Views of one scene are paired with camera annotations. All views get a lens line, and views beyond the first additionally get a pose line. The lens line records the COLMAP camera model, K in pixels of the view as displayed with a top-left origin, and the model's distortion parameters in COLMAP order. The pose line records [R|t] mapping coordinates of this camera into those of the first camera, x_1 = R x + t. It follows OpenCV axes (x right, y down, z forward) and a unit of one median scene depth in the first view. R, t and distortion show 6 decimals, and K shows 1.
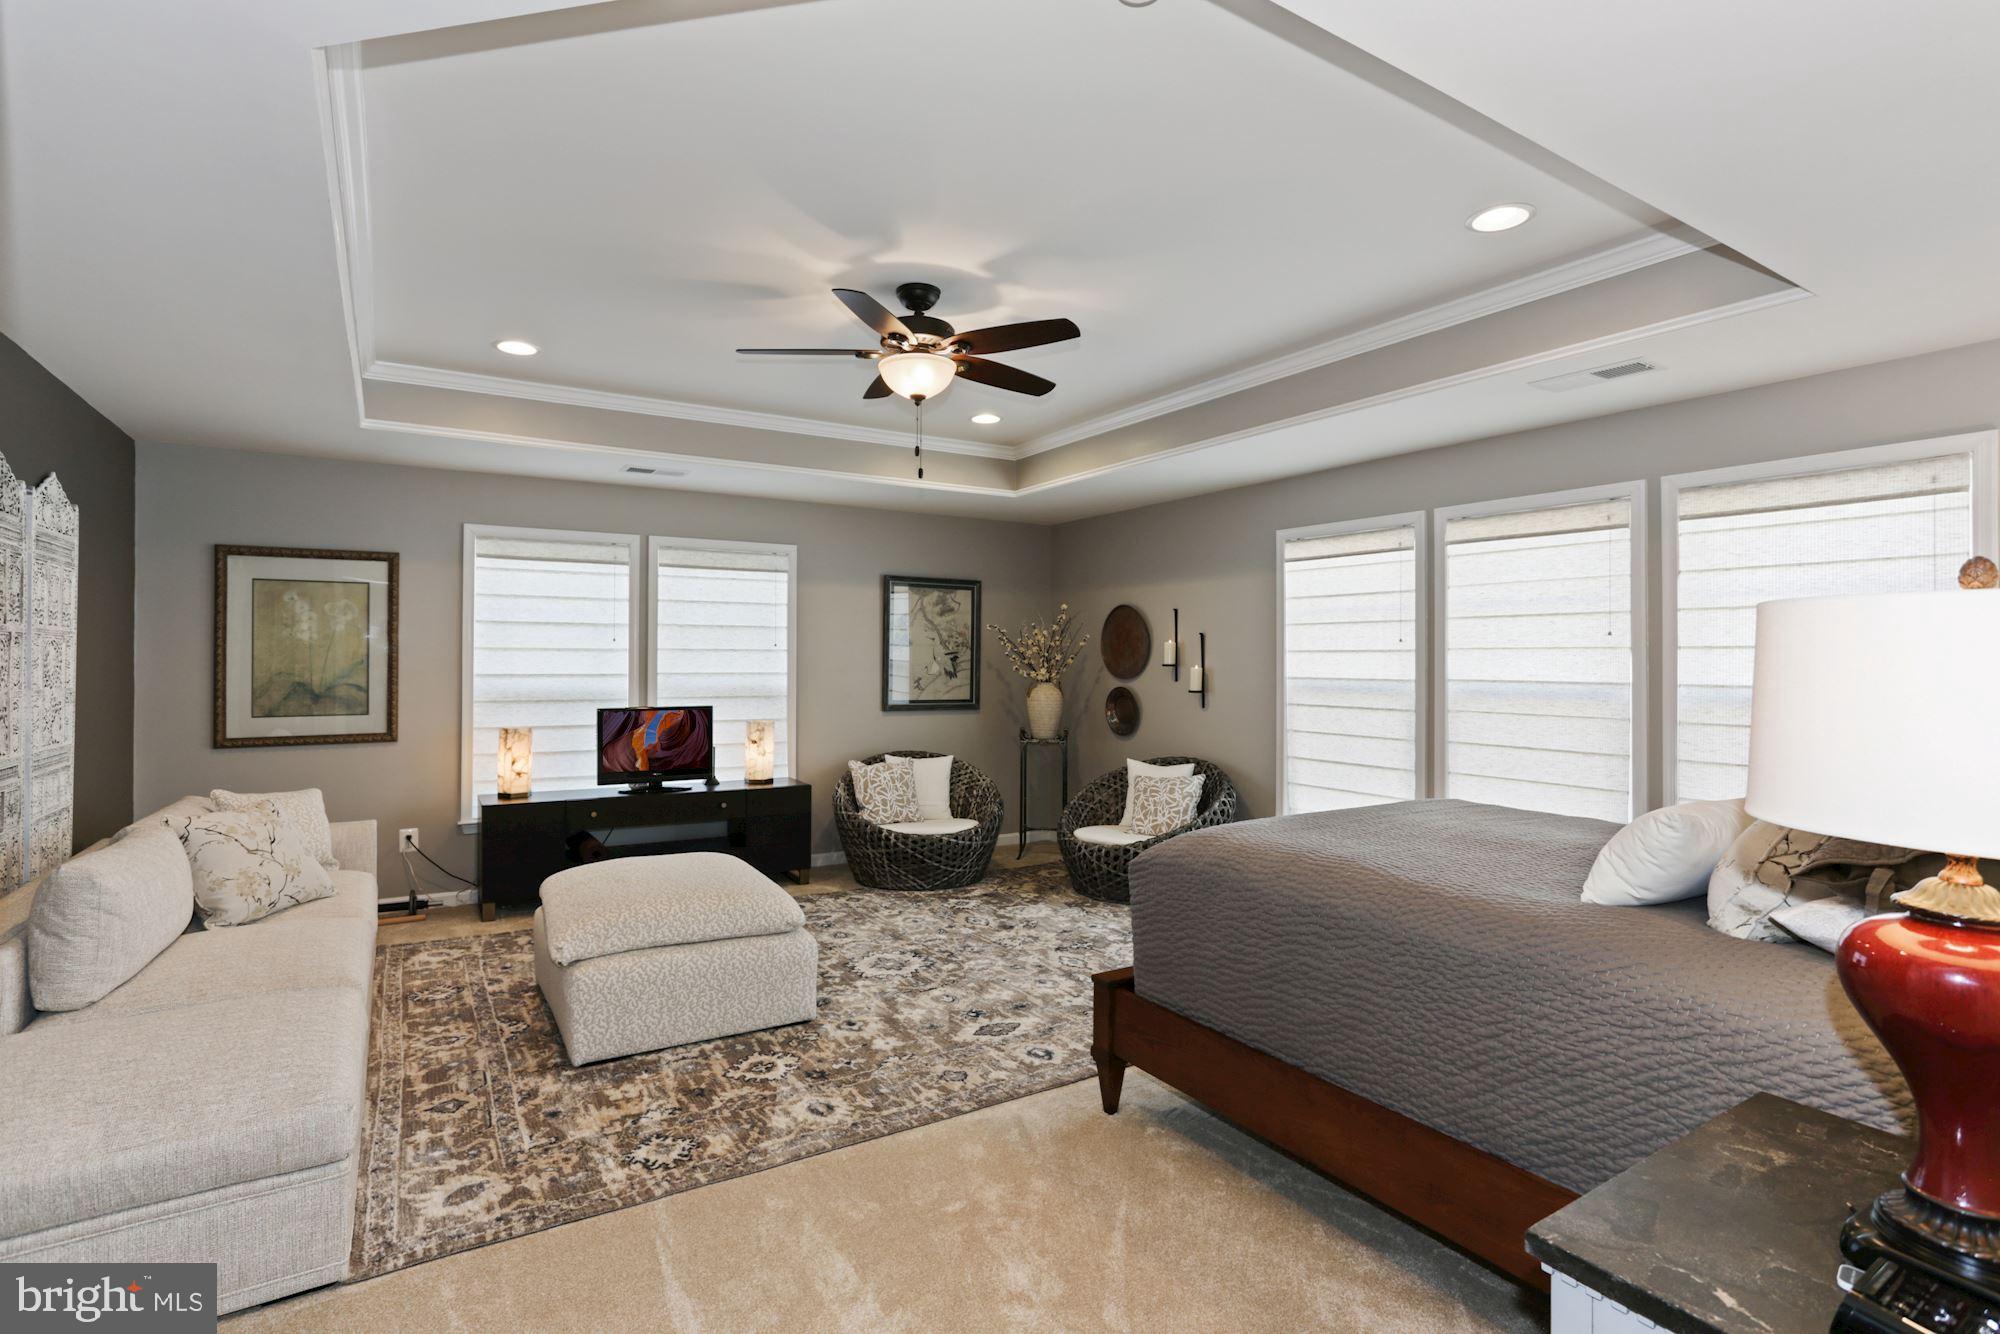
lens RADIAL K [[980.9, 0, 994.0], [0, 980.9, 632.5], [0, 0, 1]] dist [-0.054036, 0.031021]
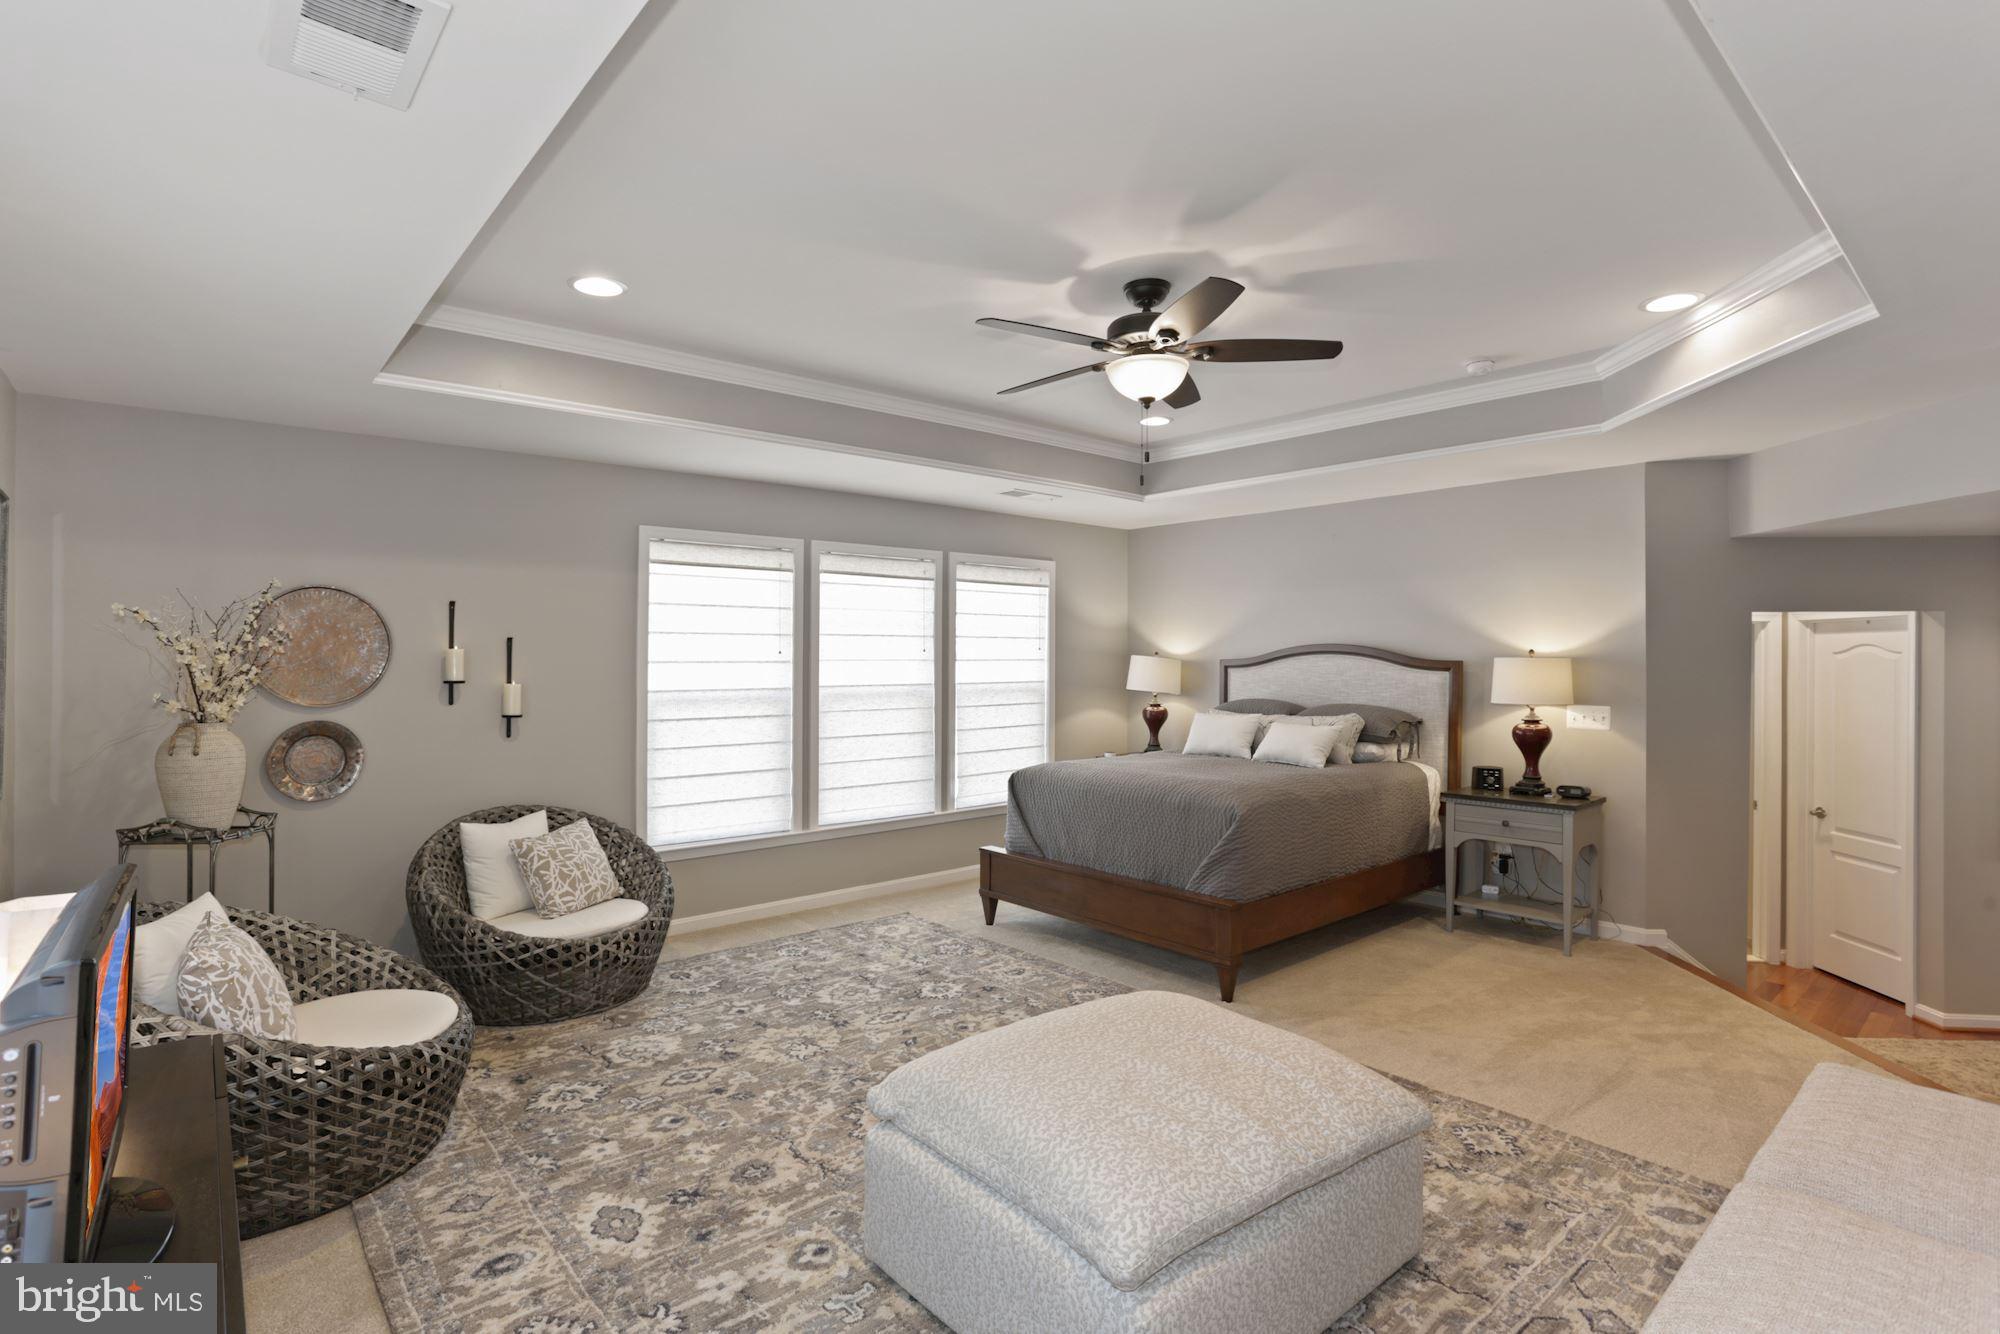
lens RADIAL K [[980.9, 0, 994.0], [0, 980.9, 632.5], [0, 0, 1]] dist [-0.054036, 0.031021]
pose [[-0.164467, 0.027768, 0.985992, -0.749078], [-0.020700, 0.999286, -0.031596, 0.016492], [-0.986165, -0.025606, -0.163775, 0.984181]]
